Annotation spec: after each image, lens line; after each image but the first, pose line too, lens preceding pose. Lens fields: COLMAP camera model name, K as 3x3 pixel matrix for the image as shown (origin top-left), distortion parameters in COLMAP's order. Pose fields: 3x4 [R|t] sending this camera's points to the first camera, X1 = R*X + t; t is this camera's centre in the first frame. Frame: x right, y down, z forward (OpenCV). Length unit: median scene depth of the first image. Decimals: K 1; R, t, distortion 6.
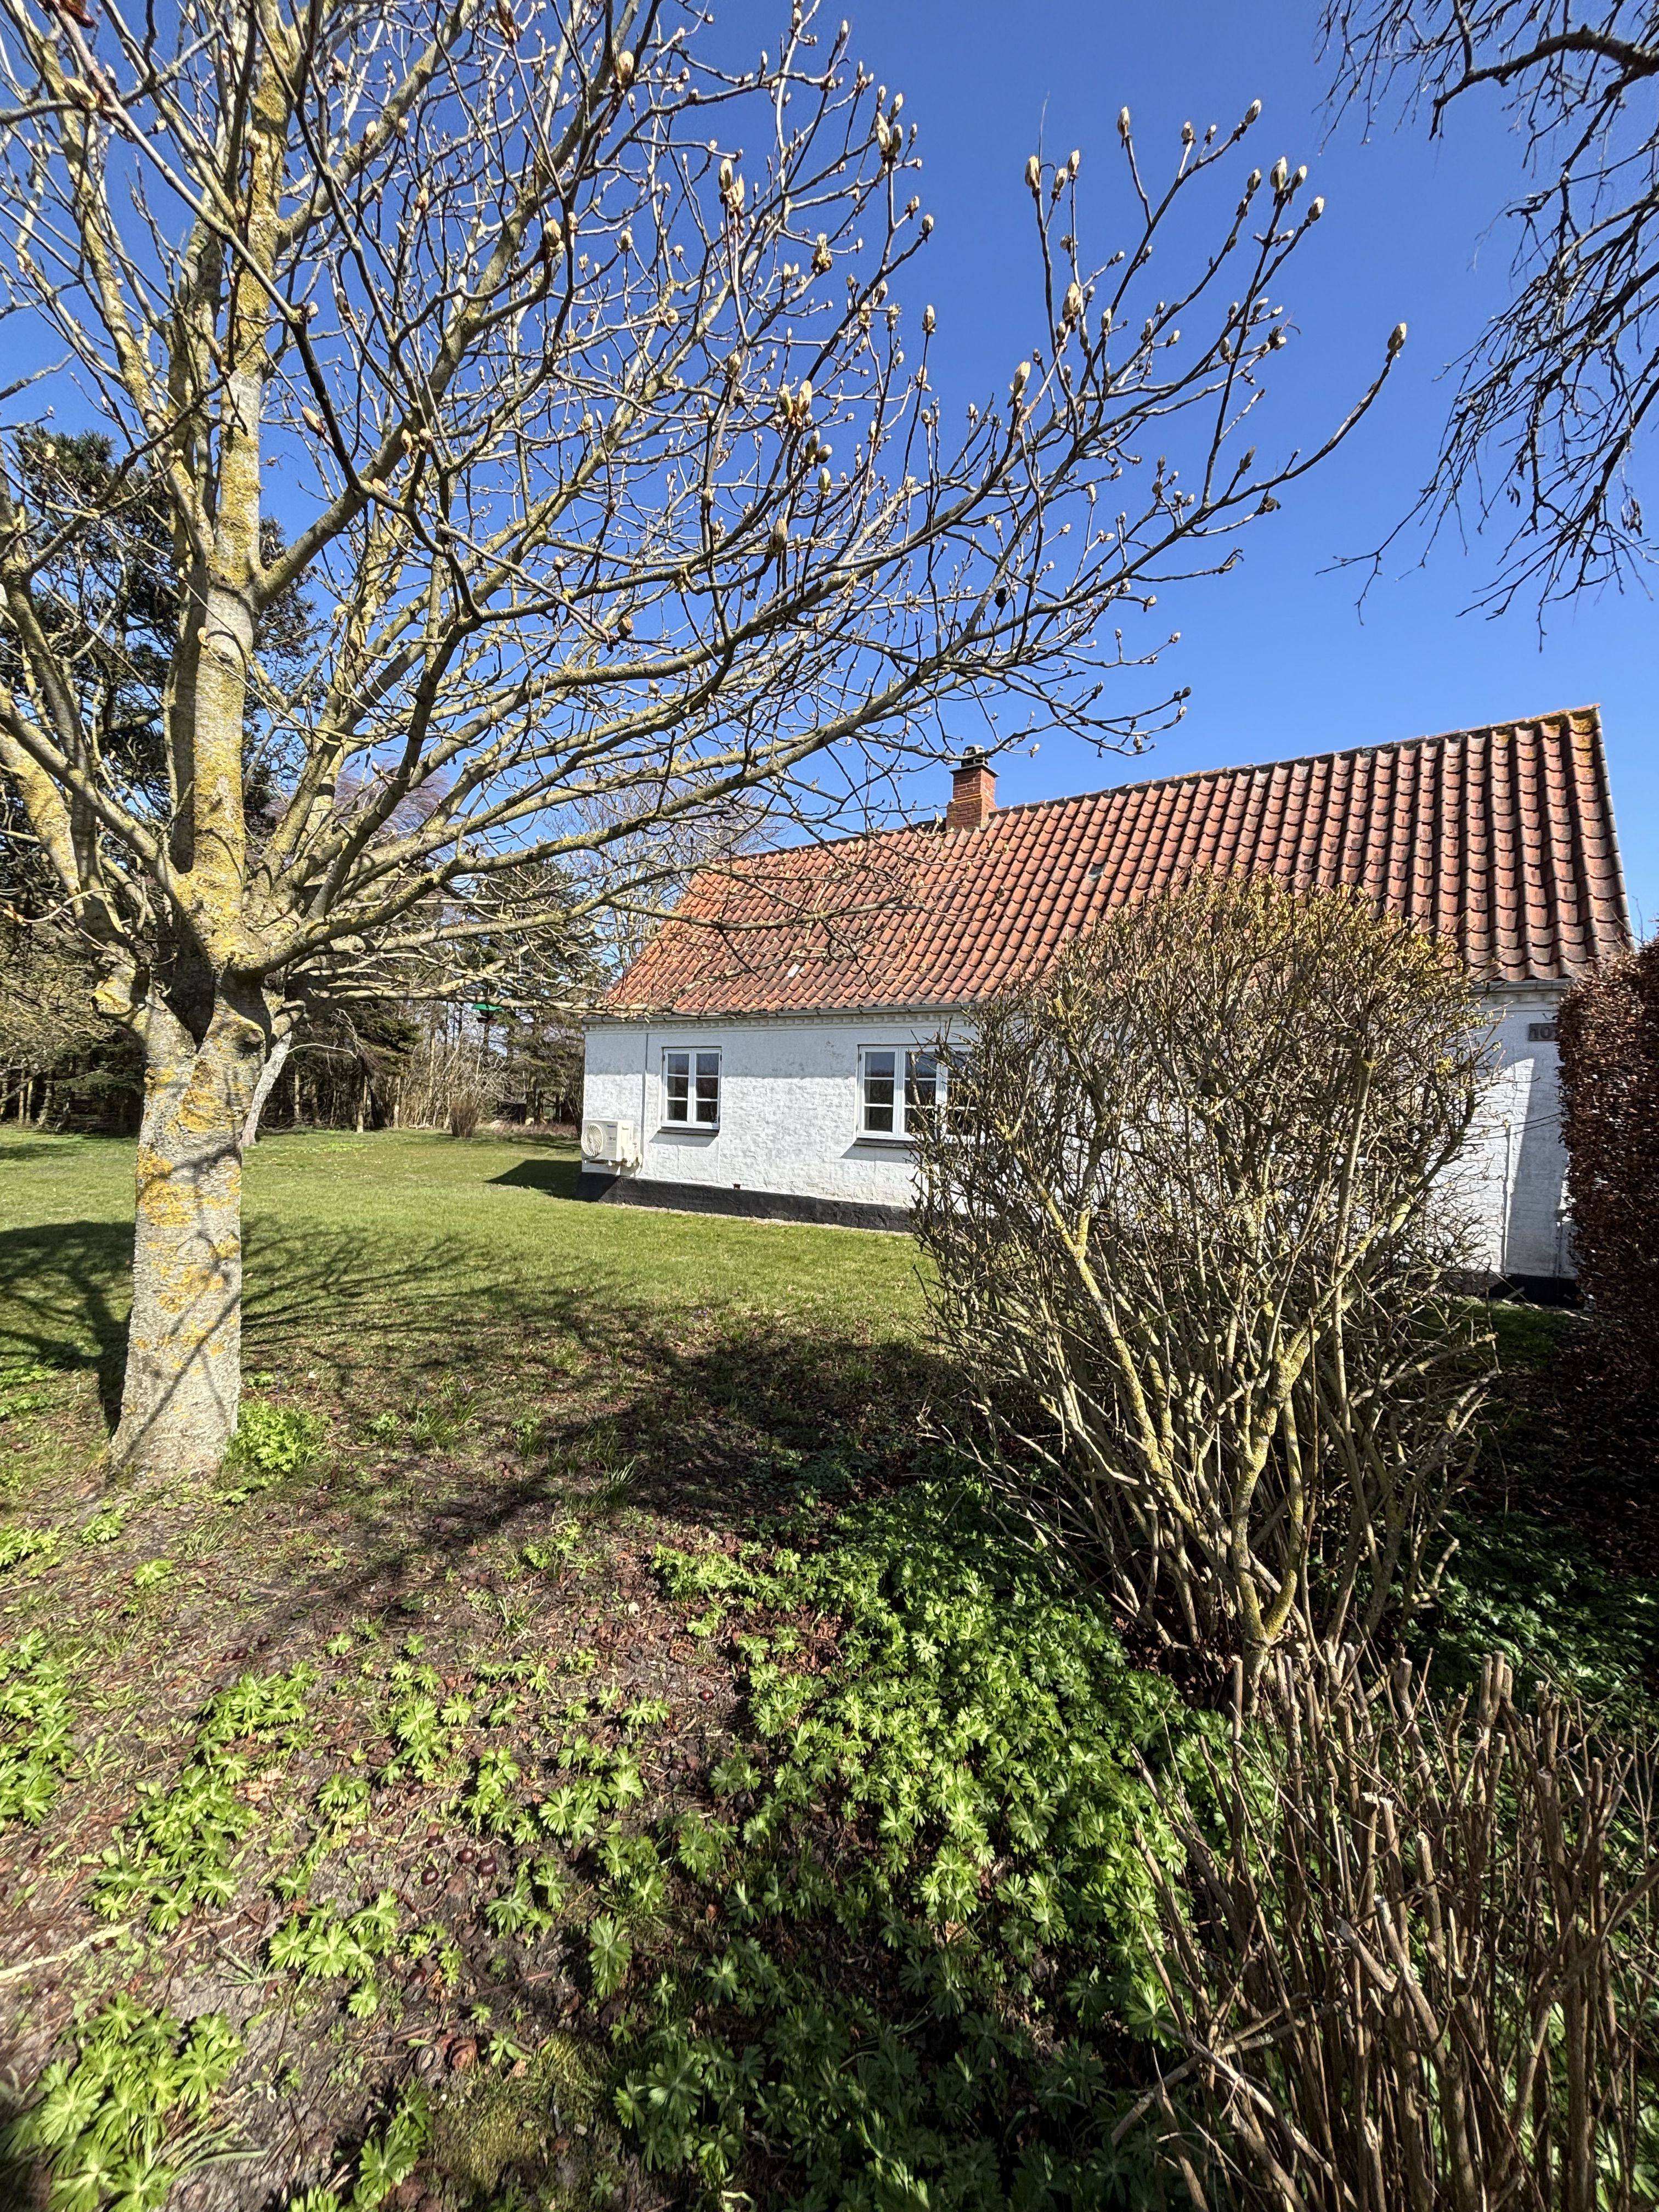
lens RADIAL K [[869.5, 0, 829.5], [0, 869.5, 1106.0], [0, 0, 1]] dist [-0.000103, -0.000076]
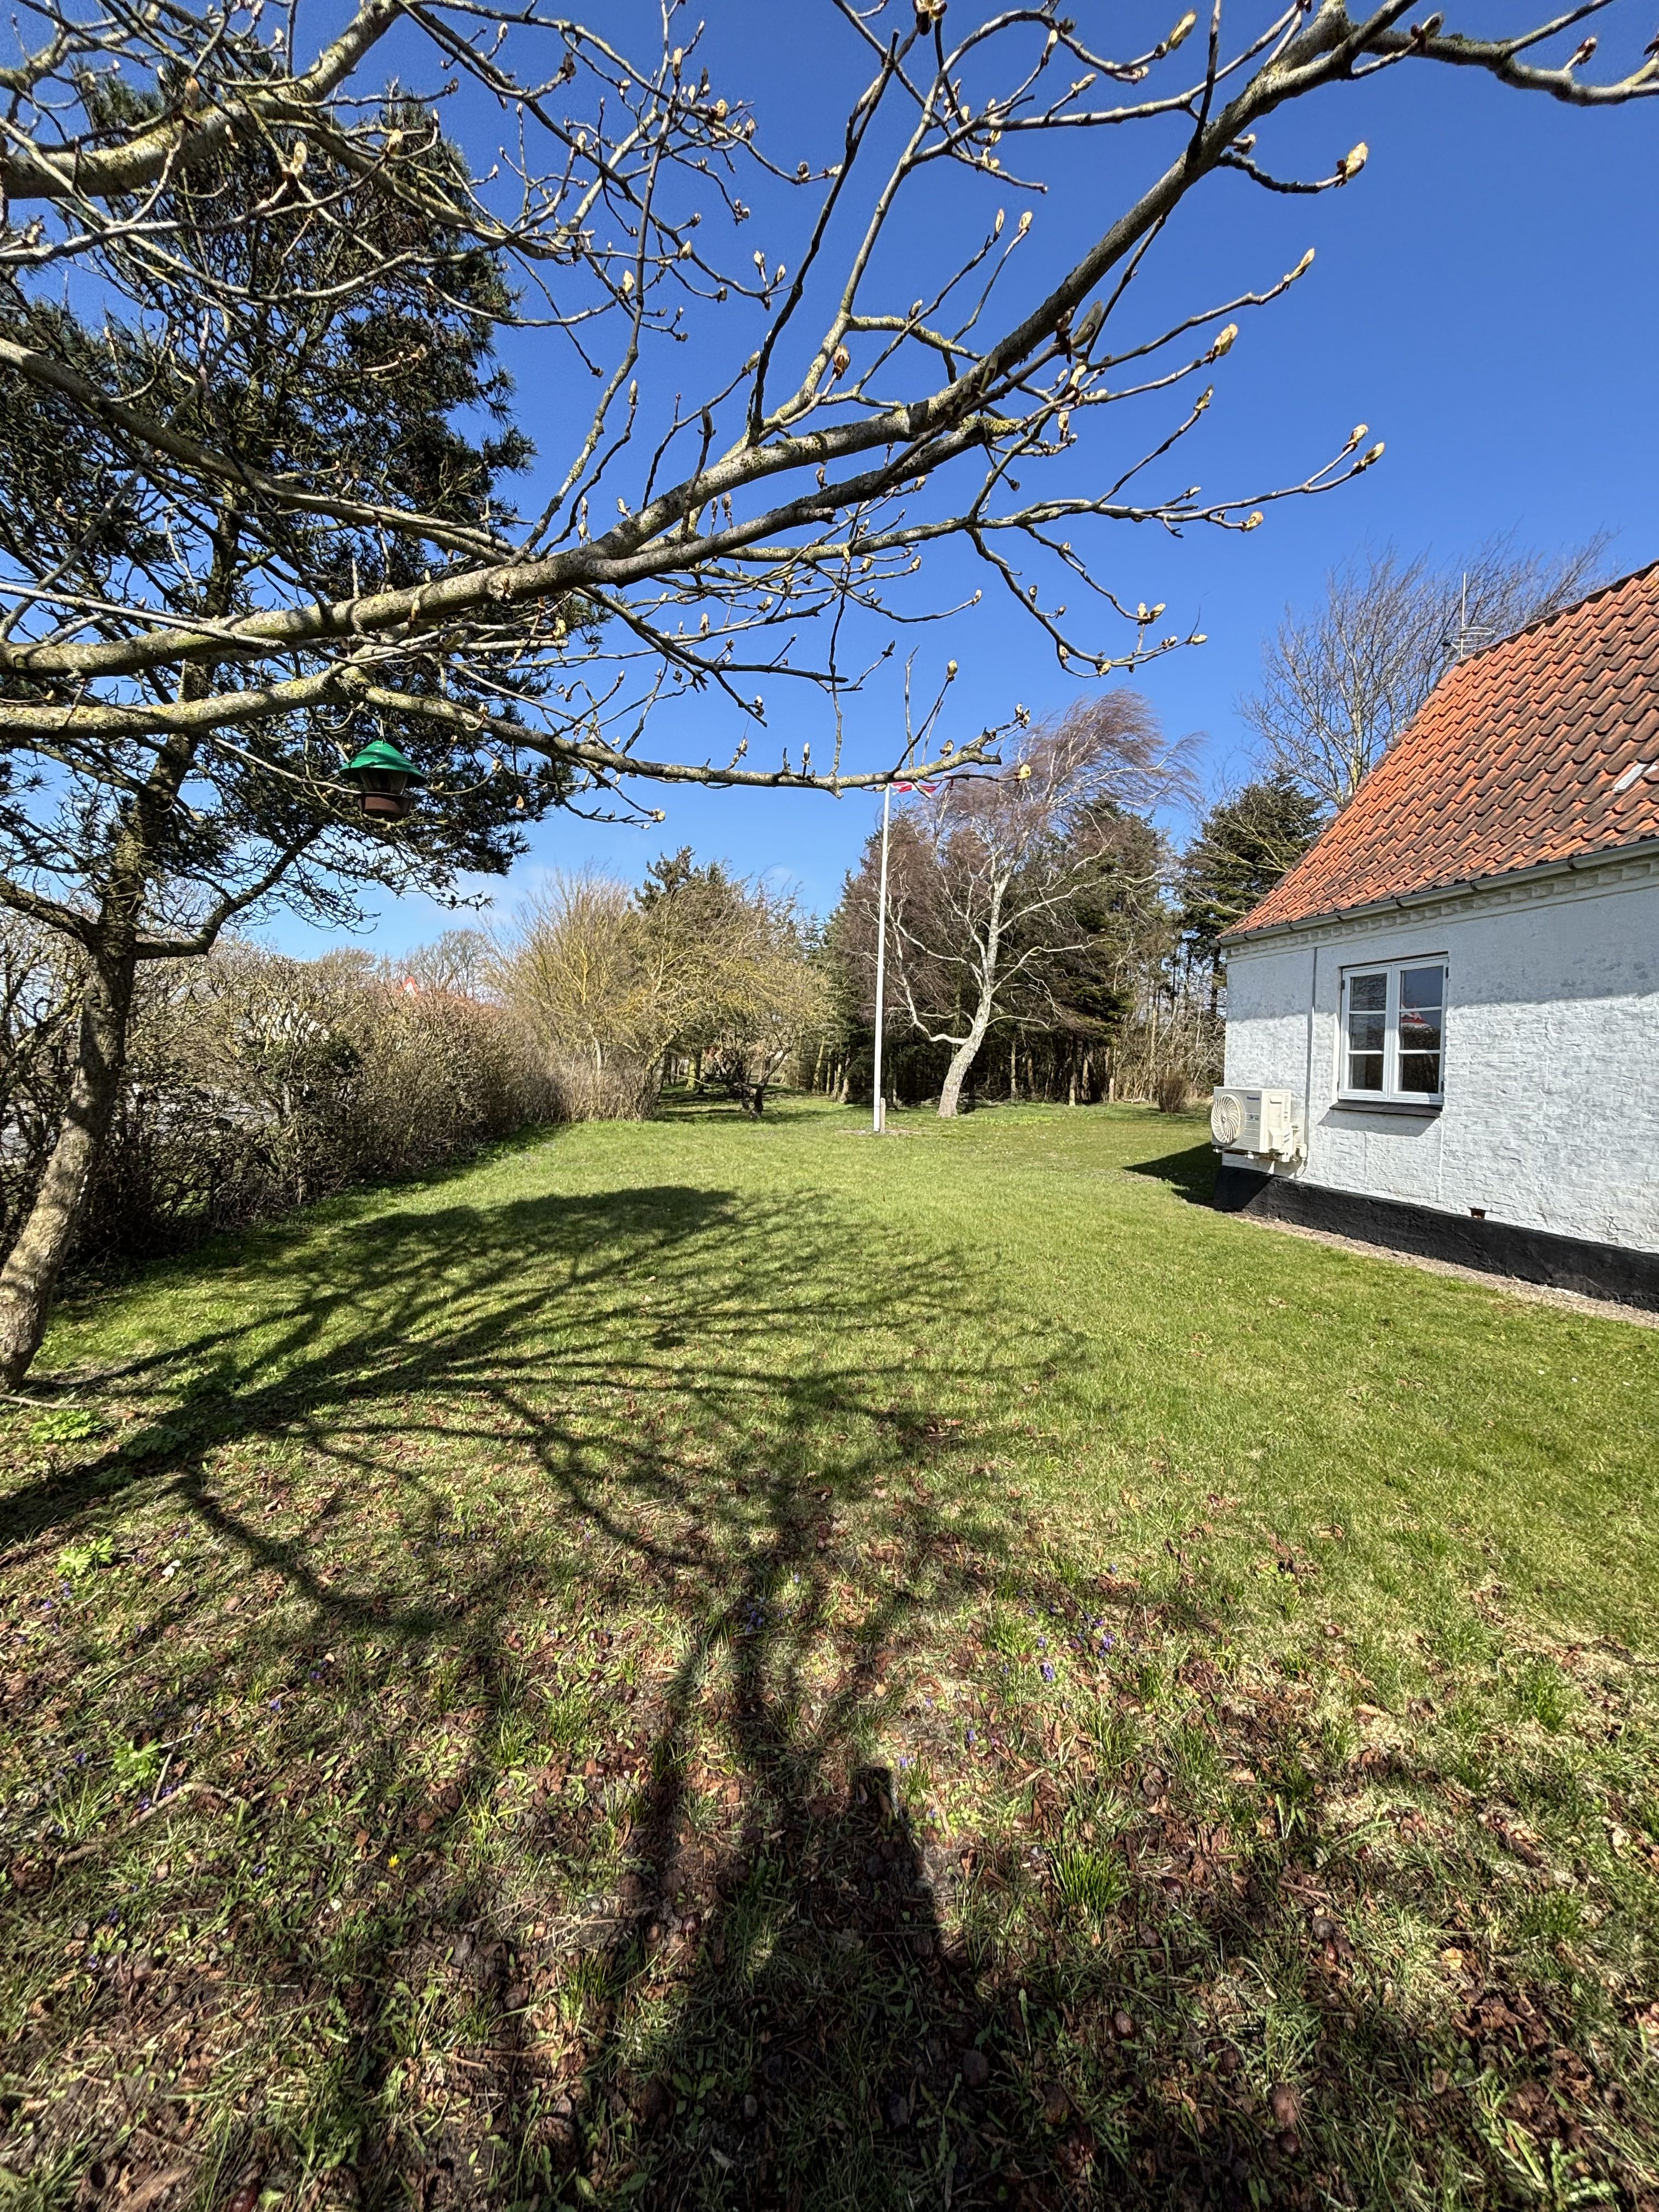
lens RADIAL K [[869.5, 0, 829.5], [0, 869.5, 1106.0], [0, 0, 1]] dist [-0.000103, -0.000076]
pose [[0.663450, 0.012526, -0.748116, 0.025657], [0.007353, 0.999702, 0.023259, 0.011577], [0.748185, -0.020932, 0.663160, 0.340255]]
